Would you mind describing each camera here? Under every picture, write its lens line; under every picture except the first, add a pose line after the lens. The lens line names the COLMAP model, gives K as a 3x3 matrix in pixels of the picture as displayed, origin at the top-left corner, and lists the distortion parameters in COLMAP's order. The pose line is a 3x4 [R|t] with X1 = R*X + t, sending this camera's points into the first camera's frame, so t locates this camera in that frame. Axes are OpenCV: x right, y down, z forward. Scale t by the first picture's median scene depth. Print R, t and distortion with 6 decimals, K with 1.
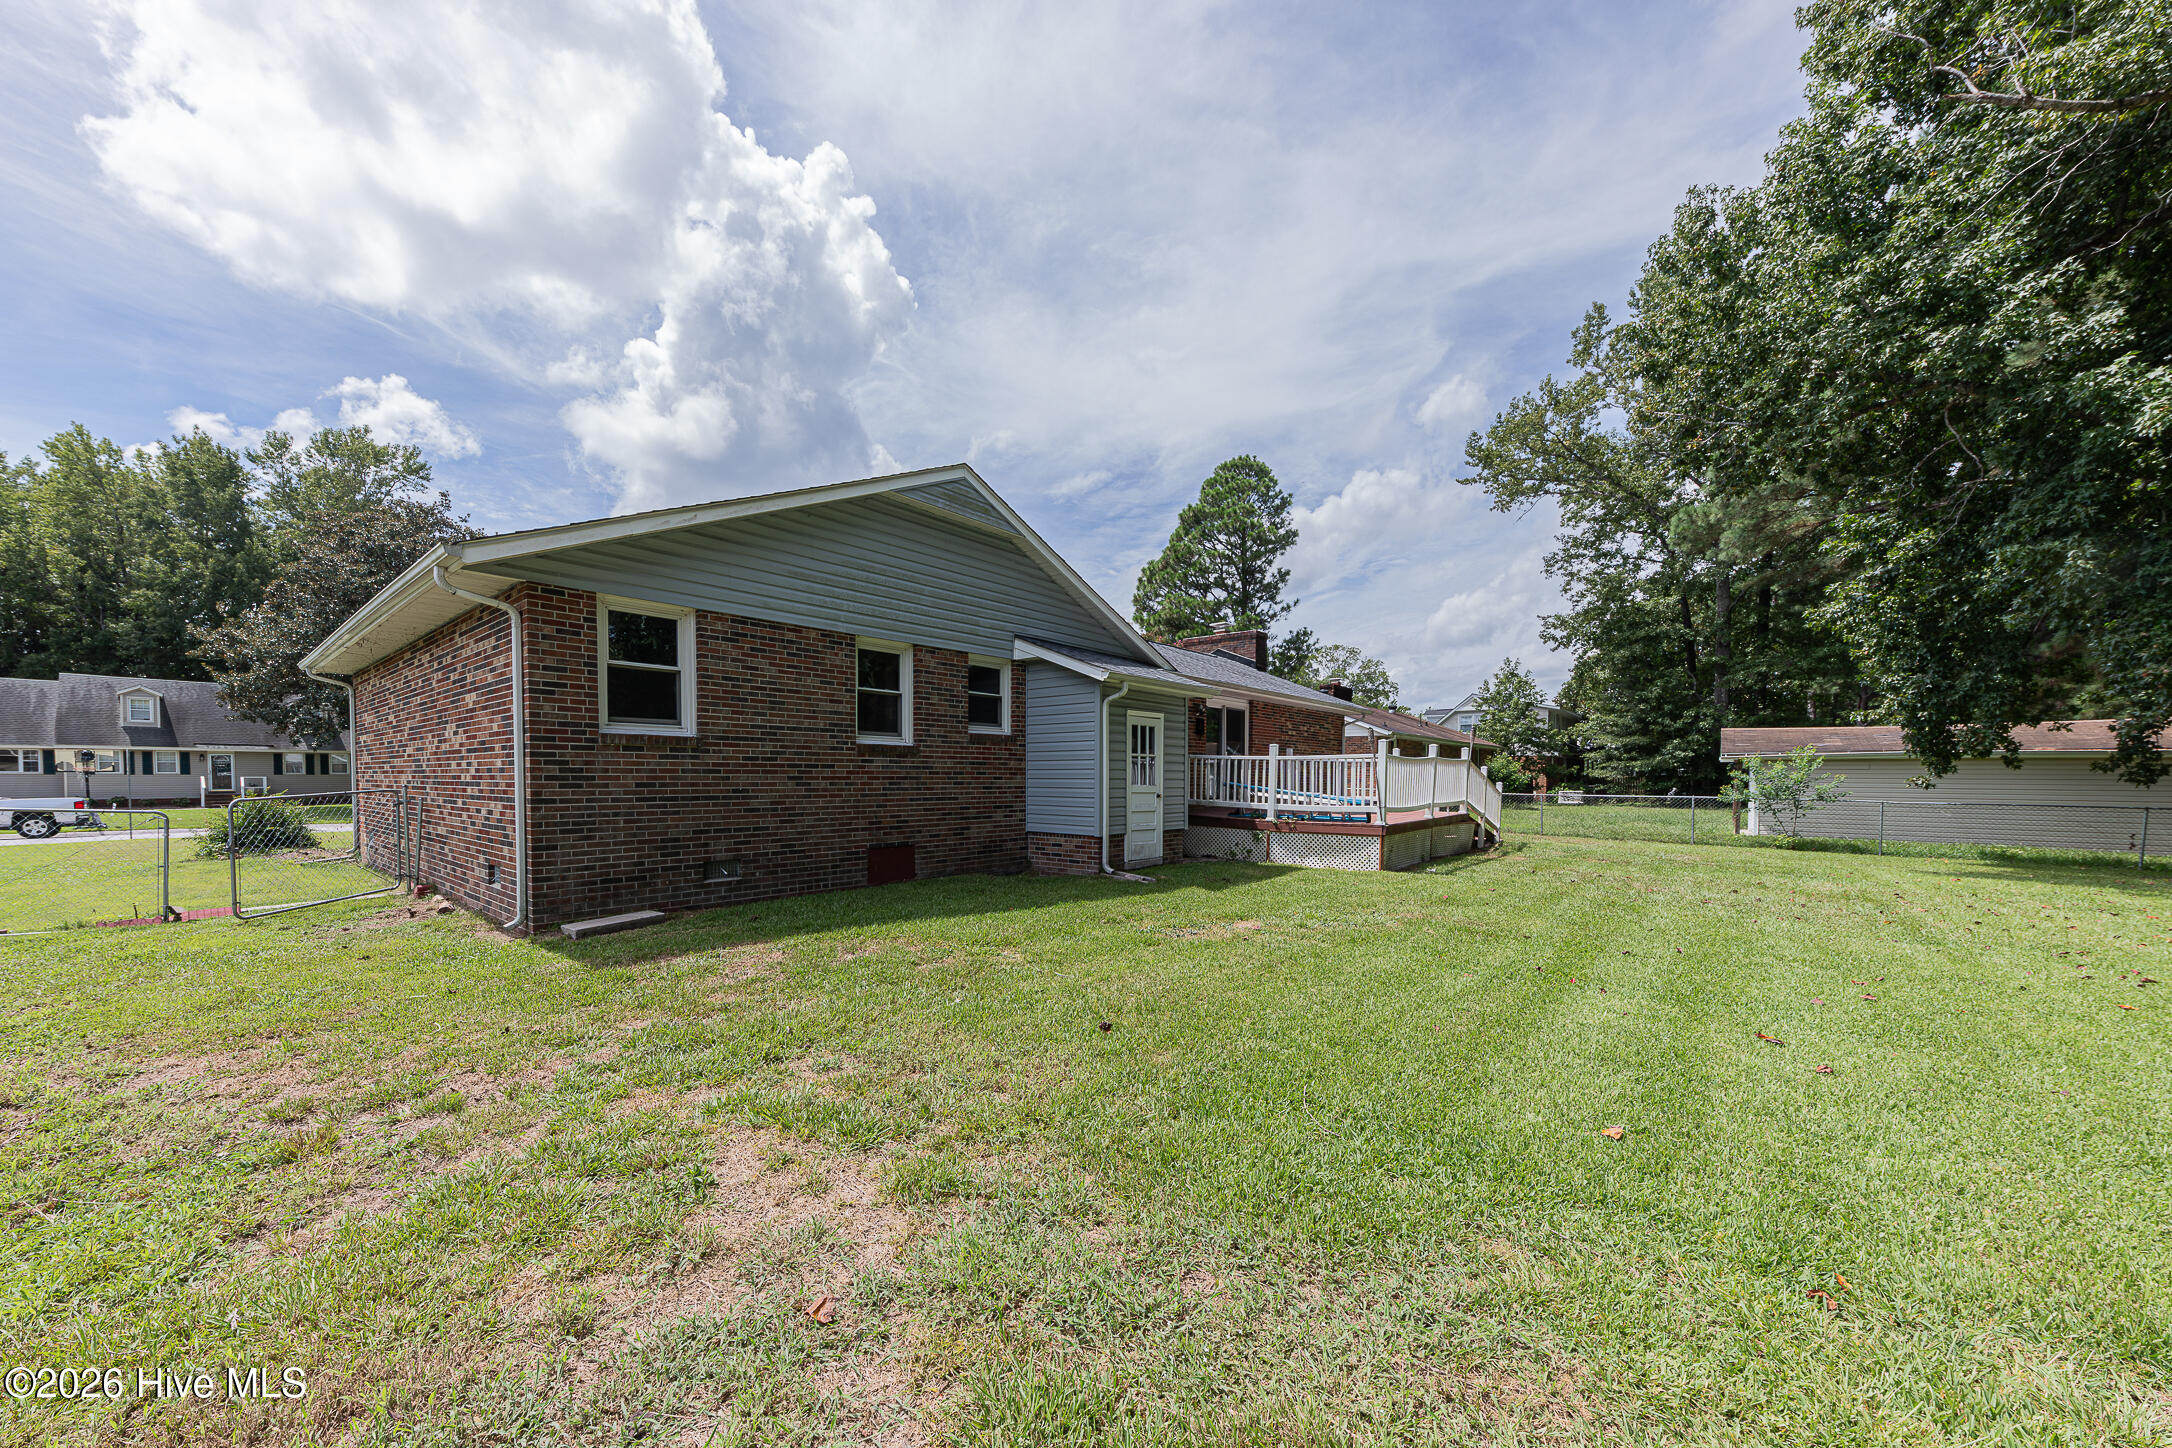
lens RADIAL K [[778.6, 0, 1043.9], [0, 778.6, 791.4], [0, 0, 1]] dist [0.001447, 0.000319]
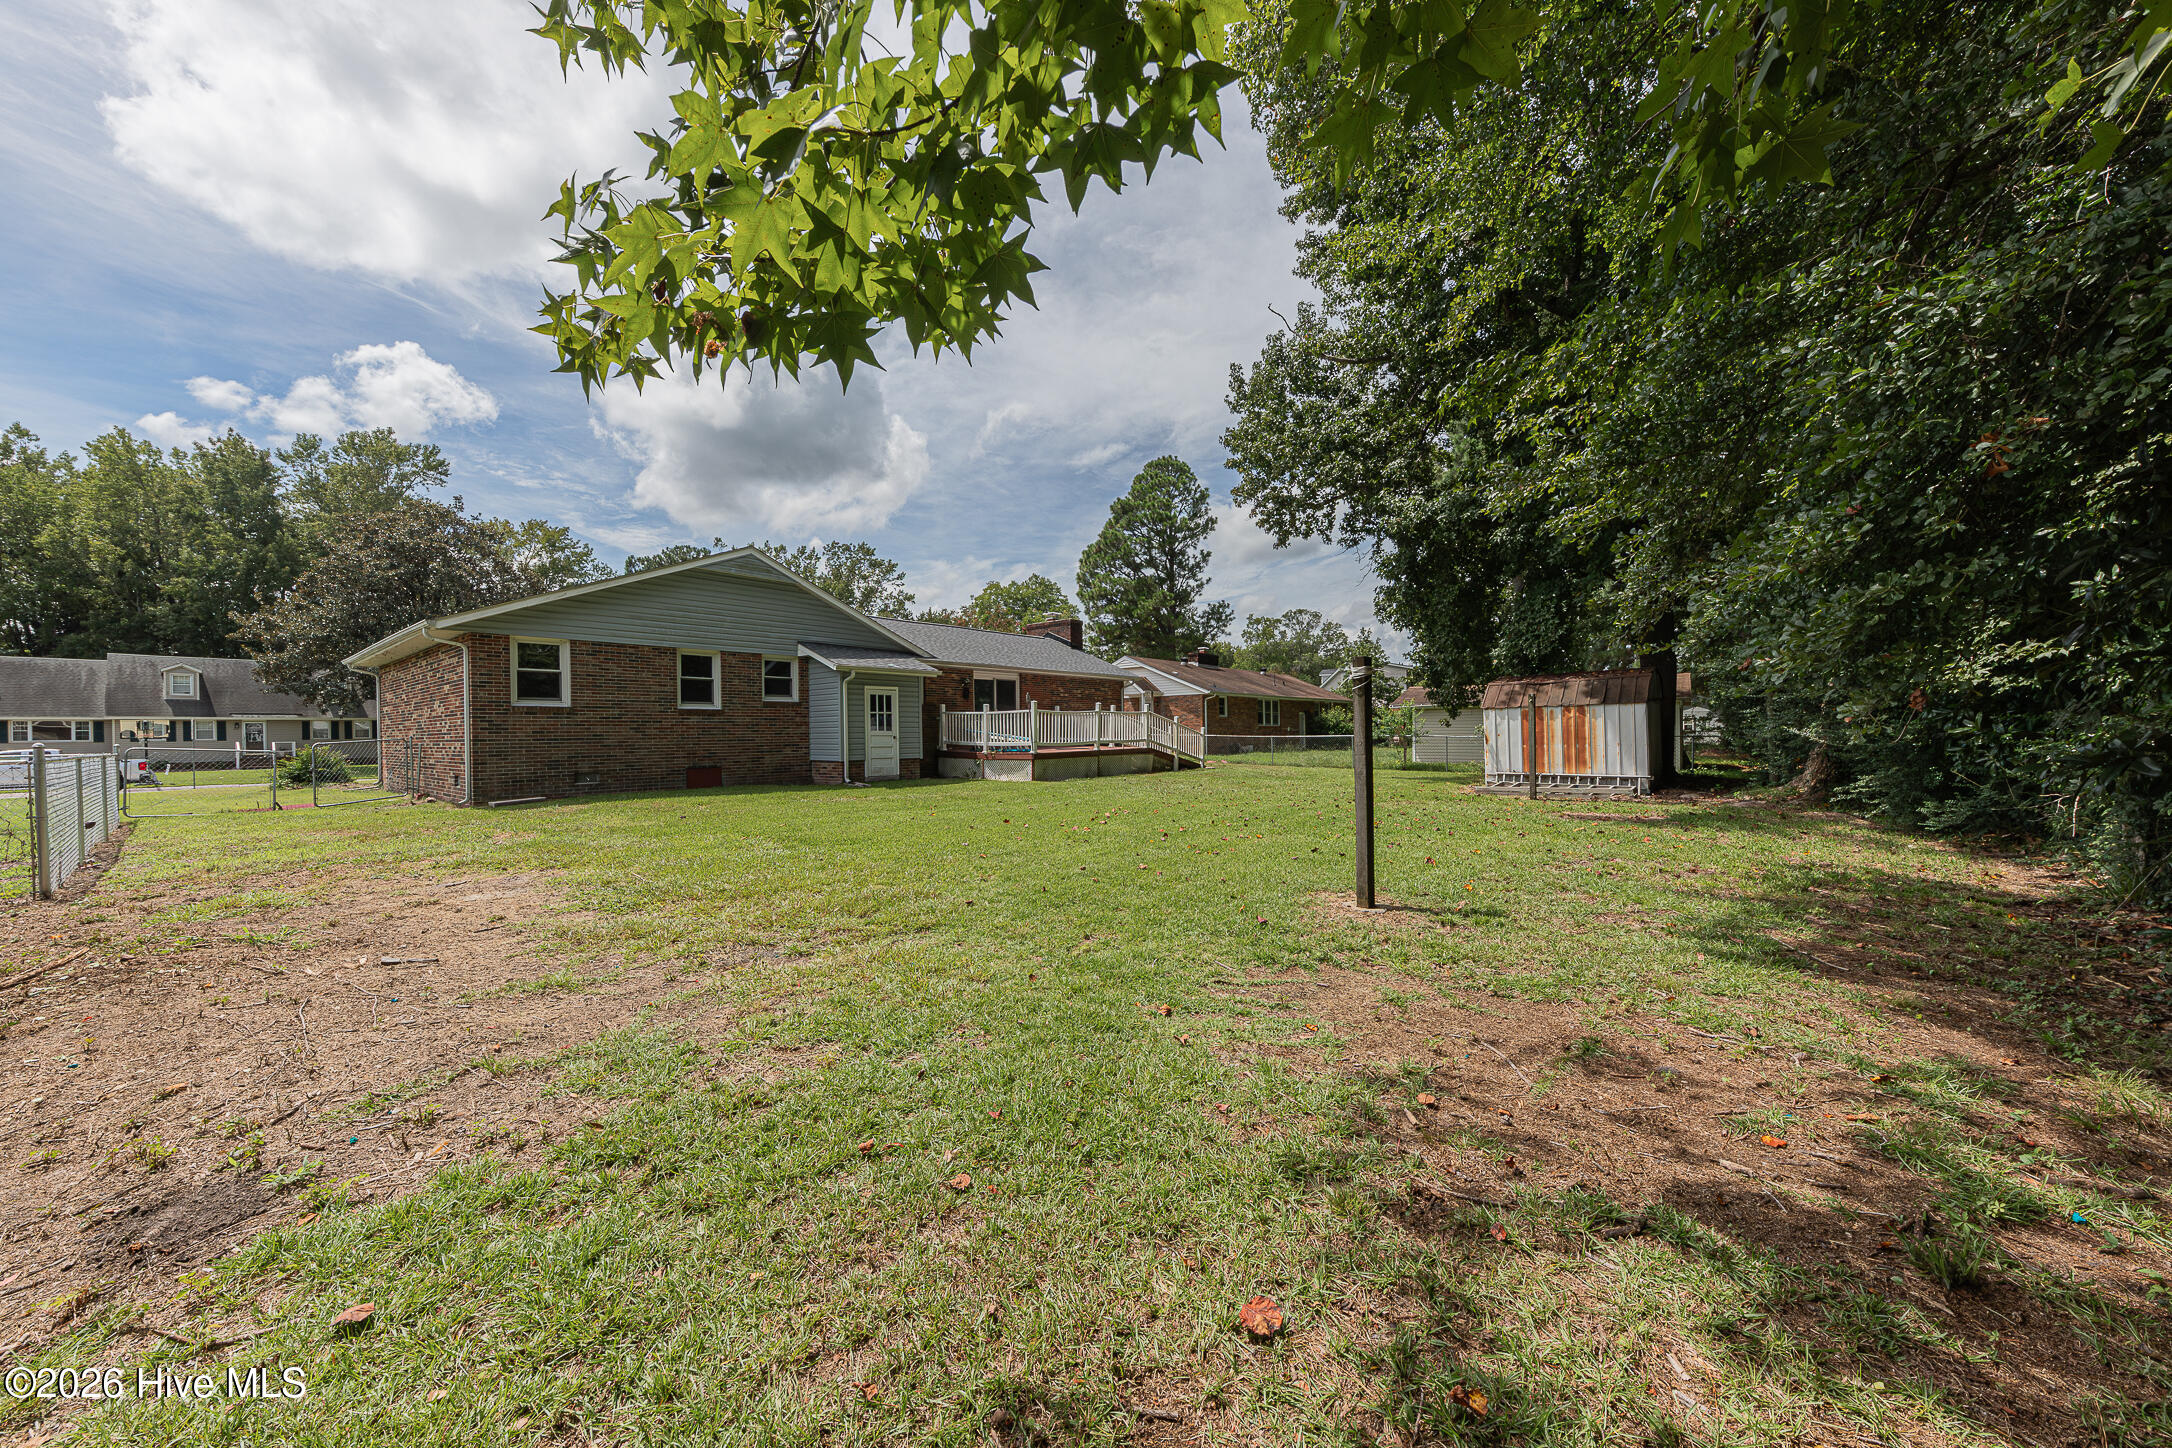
lens RADIAL K [[751.3, 0, 1105.9], [0, 751.3, 728.6], [0, 0, 1]] dist [0.000114, -0.000100]
pose [[0.998725, -0.015596, 0.048002, 0.142385], [0.016764, 0.999571, -0.024028, 0.009013], [-0.047606, 0.024802, 0.998558, -0.164091]]
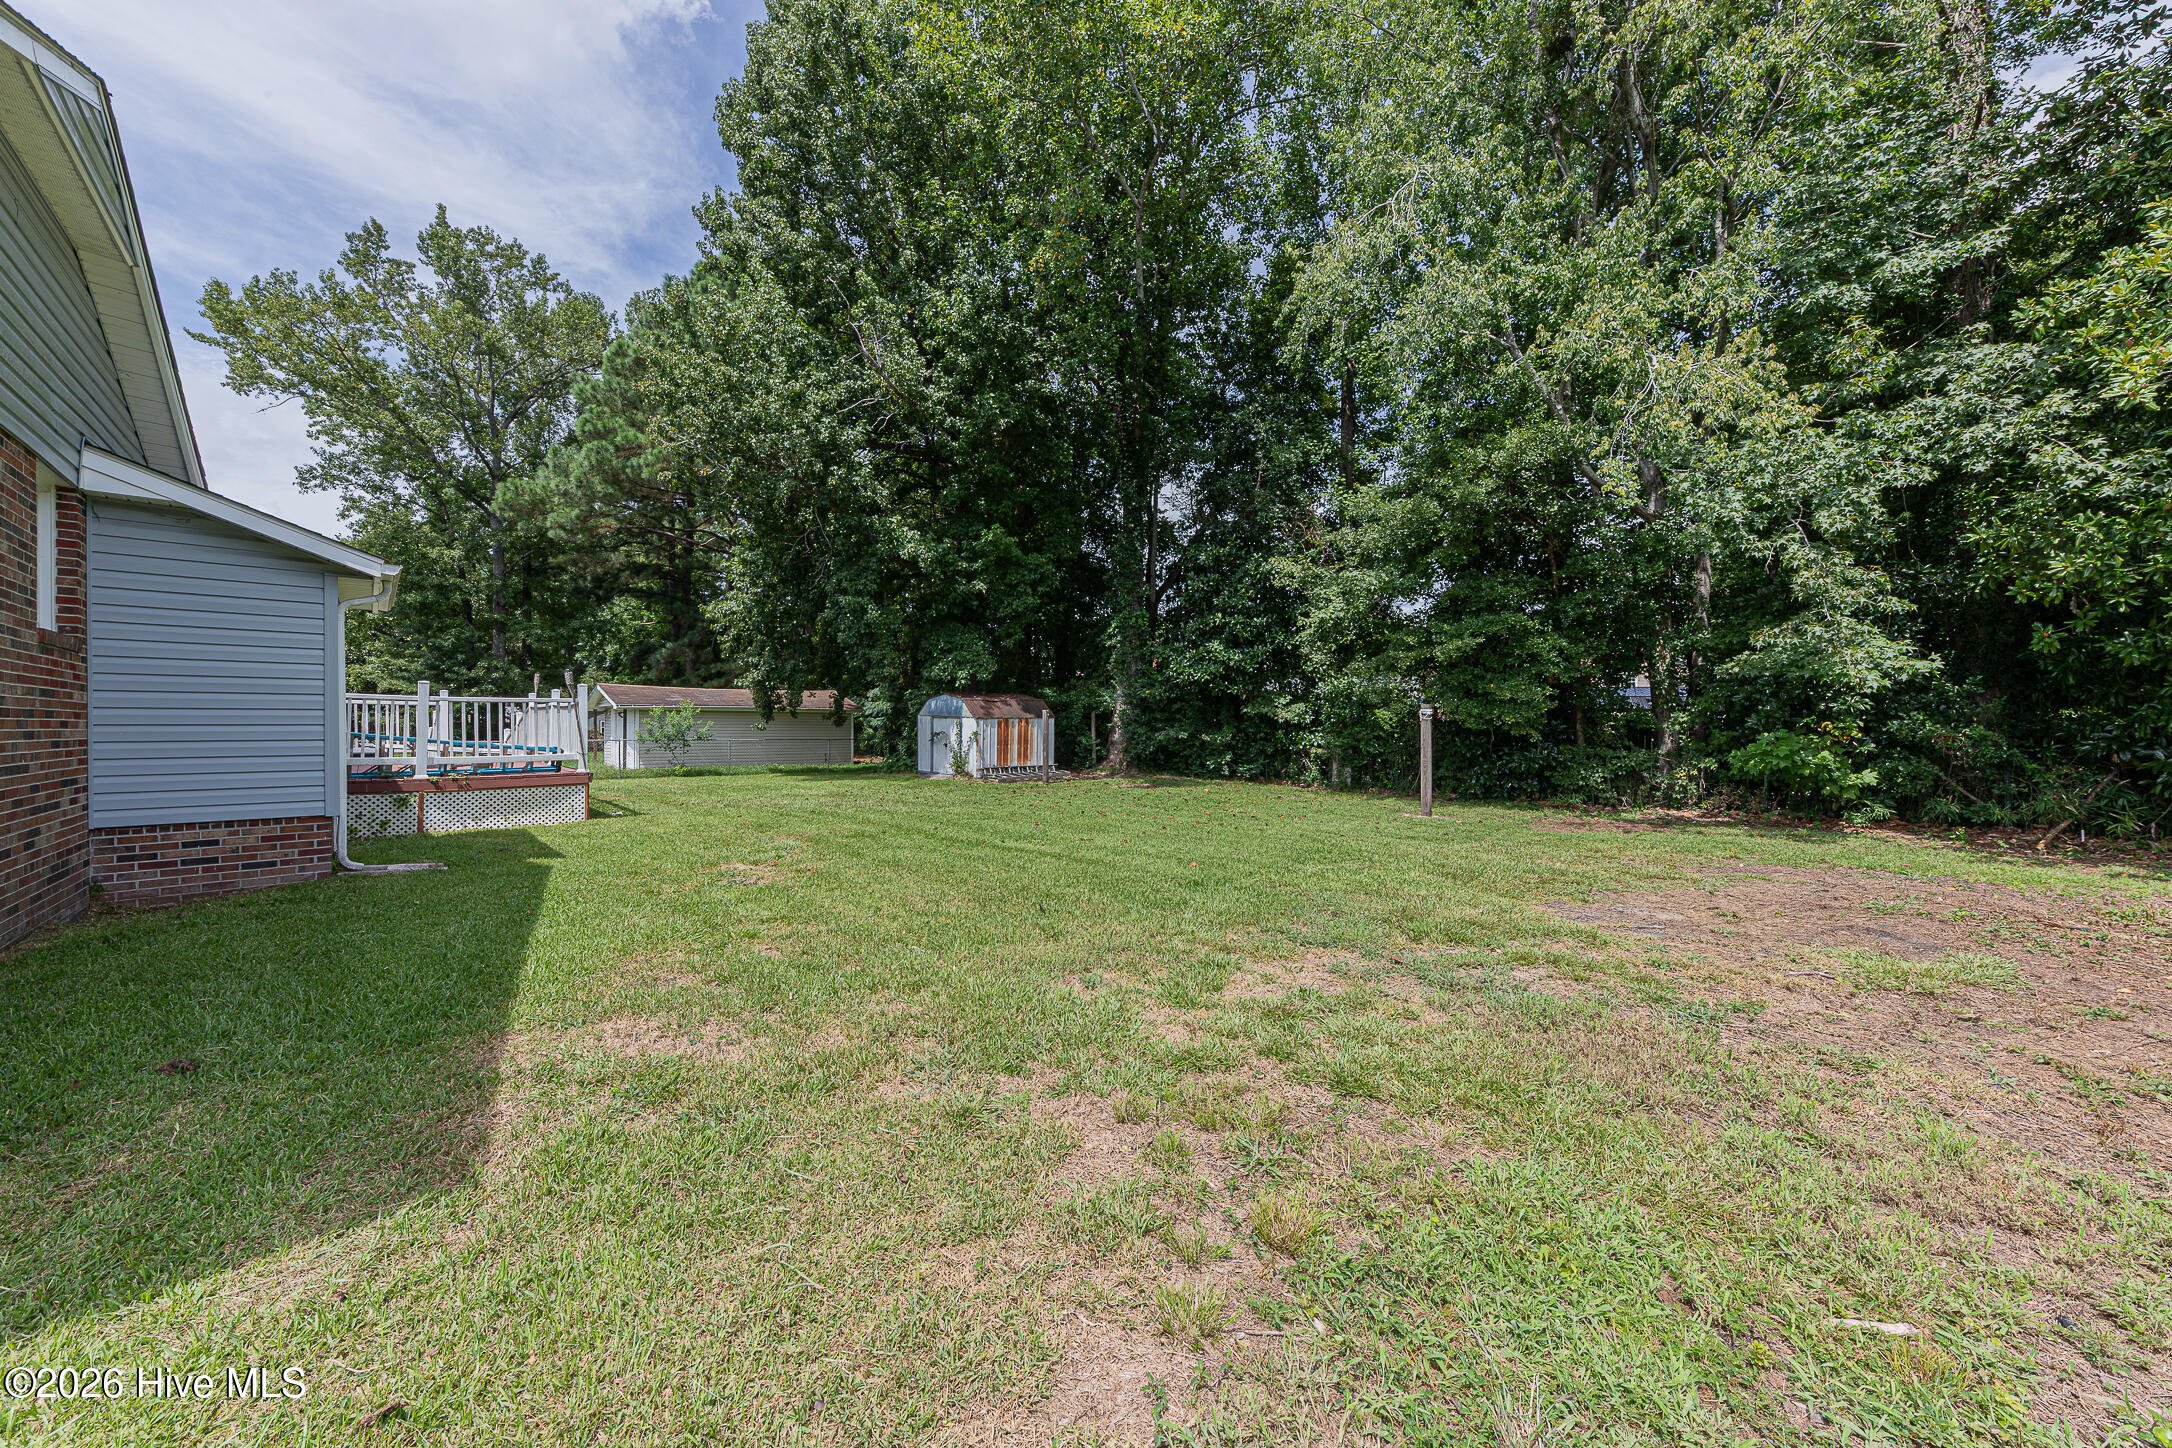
lens RADIAL K [[757.1, 0, 1089.0], [0, 757.1, 709.0], [0, 0, 1]] dist [0.000892, -0.000048]
pose [[0.075259, 0.018701, 0.996989, -0.127235], [0.020339, 0.999587, -0.020285, -0.000986], [-0.996957, 0.021805, 0.074848, 0.085400]]
